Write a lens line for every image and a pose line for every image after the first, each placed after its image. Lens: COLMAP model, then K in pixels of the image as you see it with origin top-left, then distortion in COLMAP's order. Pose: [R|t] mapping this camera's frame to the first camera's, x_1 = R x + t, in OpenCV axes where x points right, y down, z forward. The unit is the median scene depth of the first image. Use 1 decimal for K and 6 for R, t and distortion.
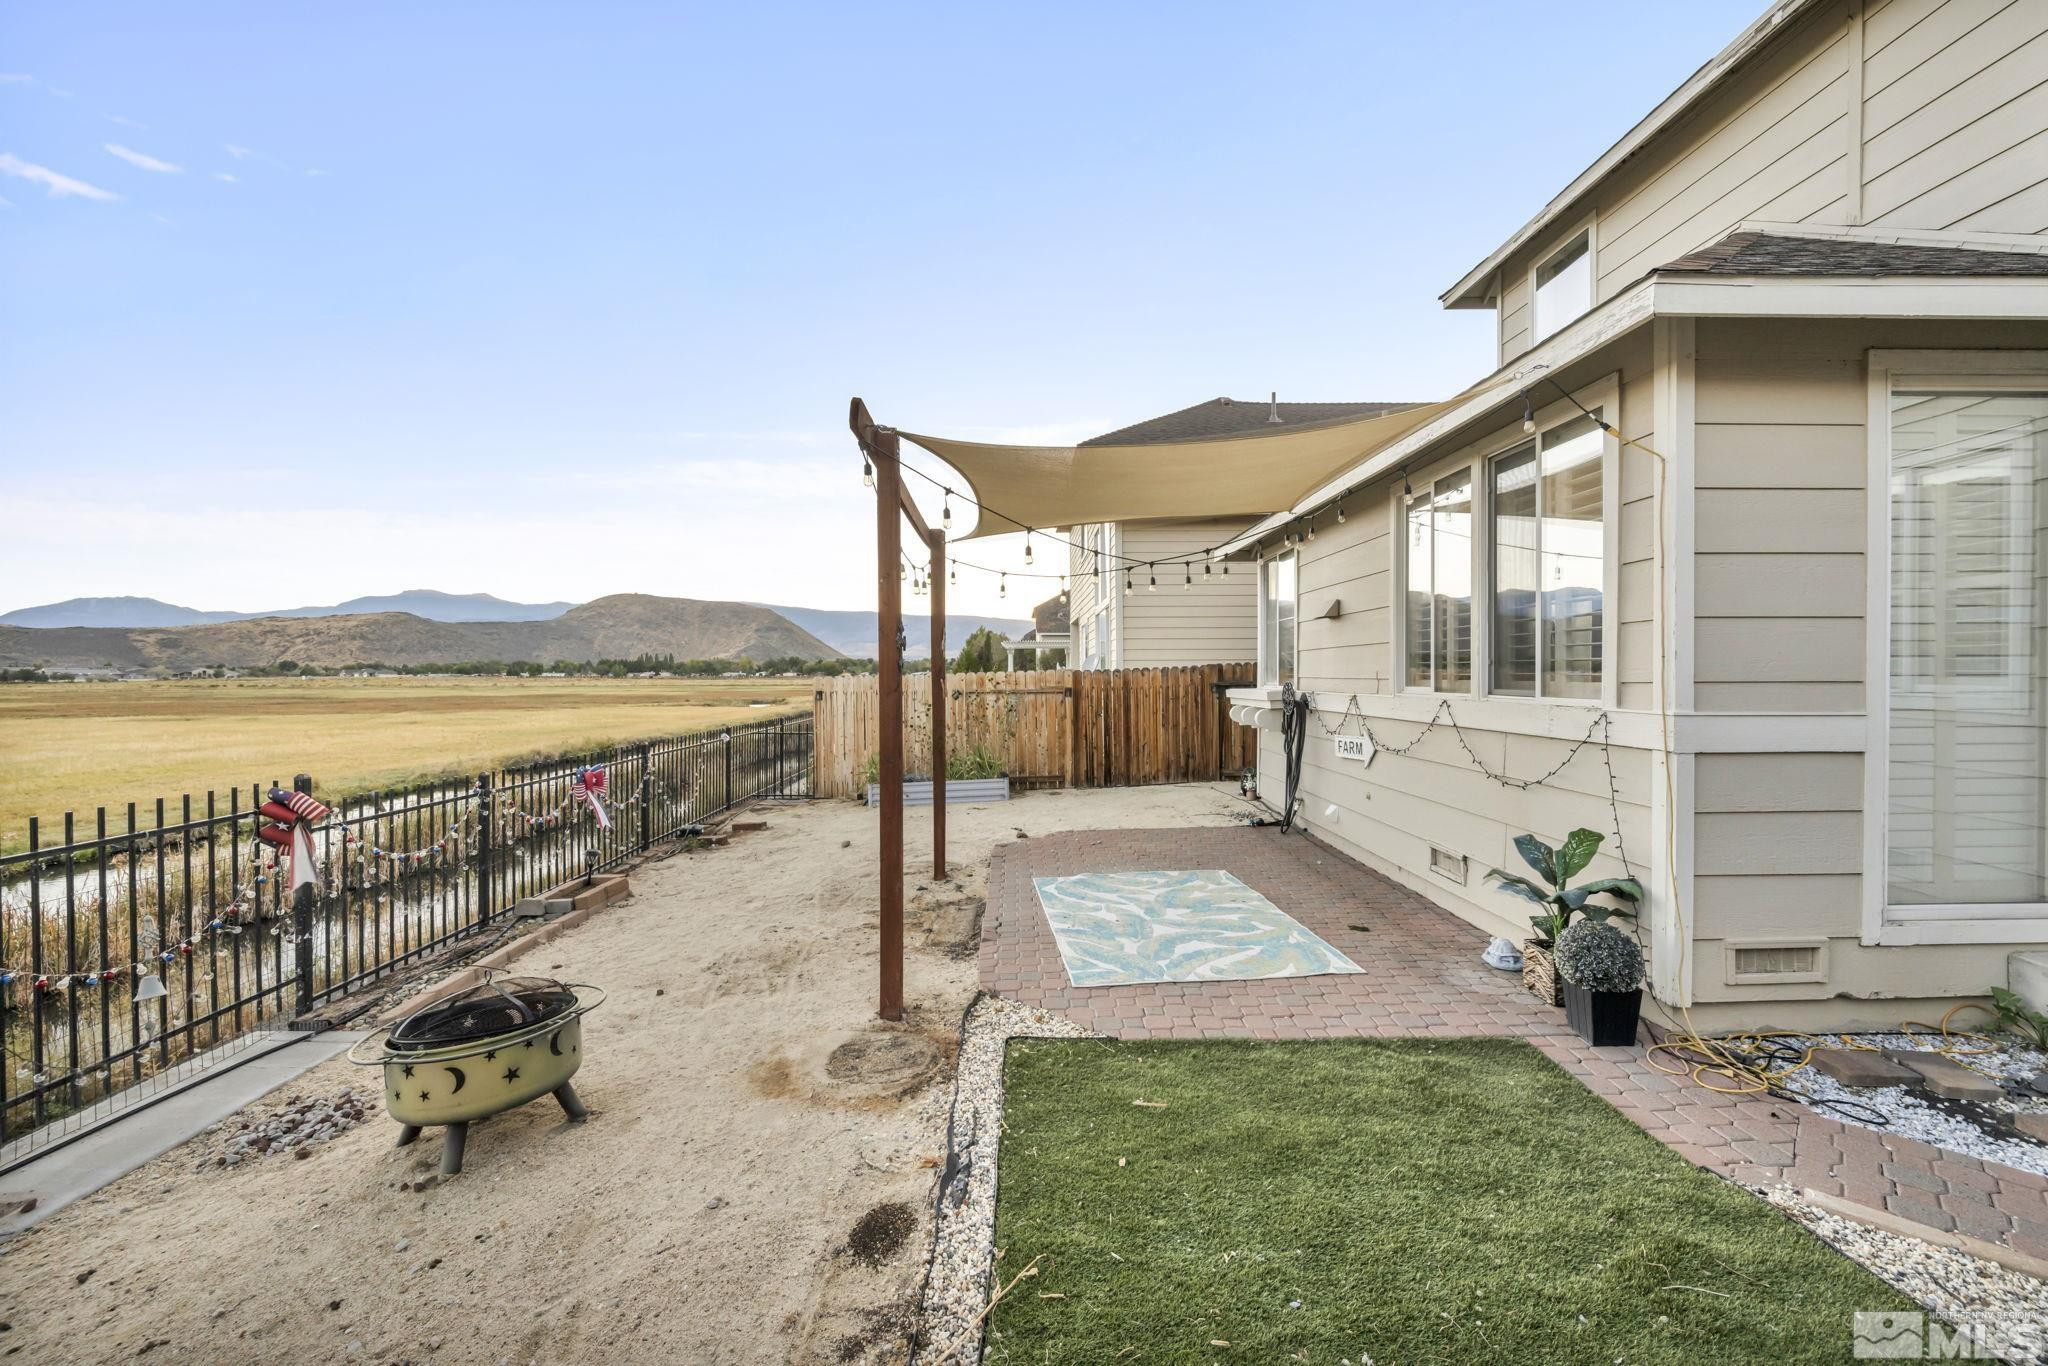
lens RADIAL K [[816.3, 0, 1034.0], [0, 816.3, 682.2], [0, 0, 1]] dist [-0.001588, 0.000578]
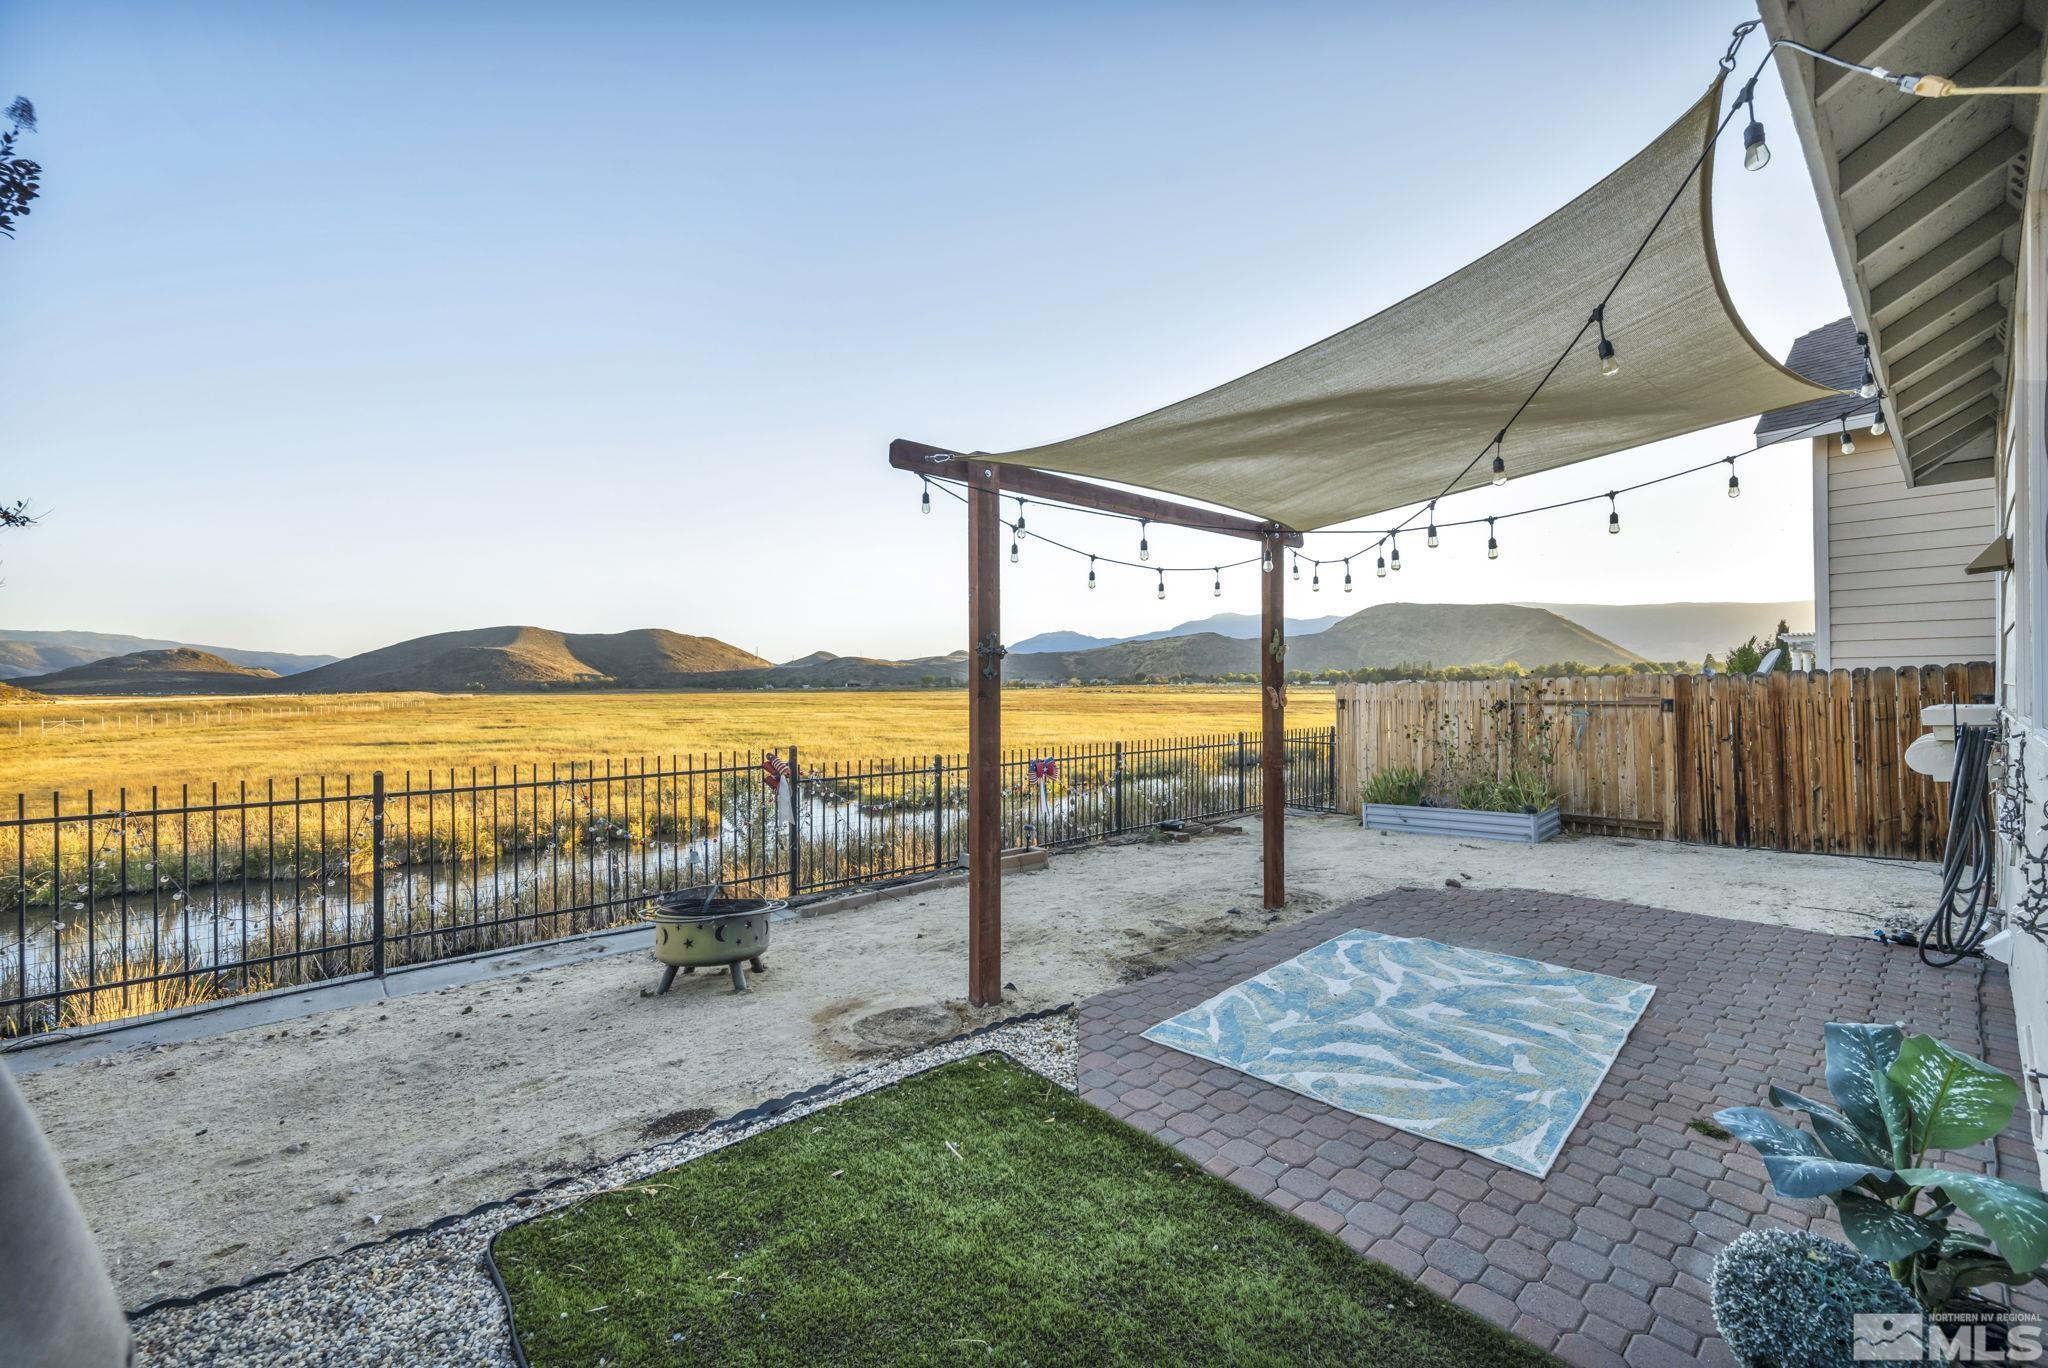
lens RADIAL K [[816.3, 0, 1035.6], [0, 816.3, 680.9], [0, 0, 1]] dist [-0.001588, 0.000578]
pose [[0.644677, -0.004506, -0.764442, 0.500177], [-0.003927, 0.999950, -0.009206, -0.001082], [0.764445, 0.008937, 0.644627, 0.262775]]
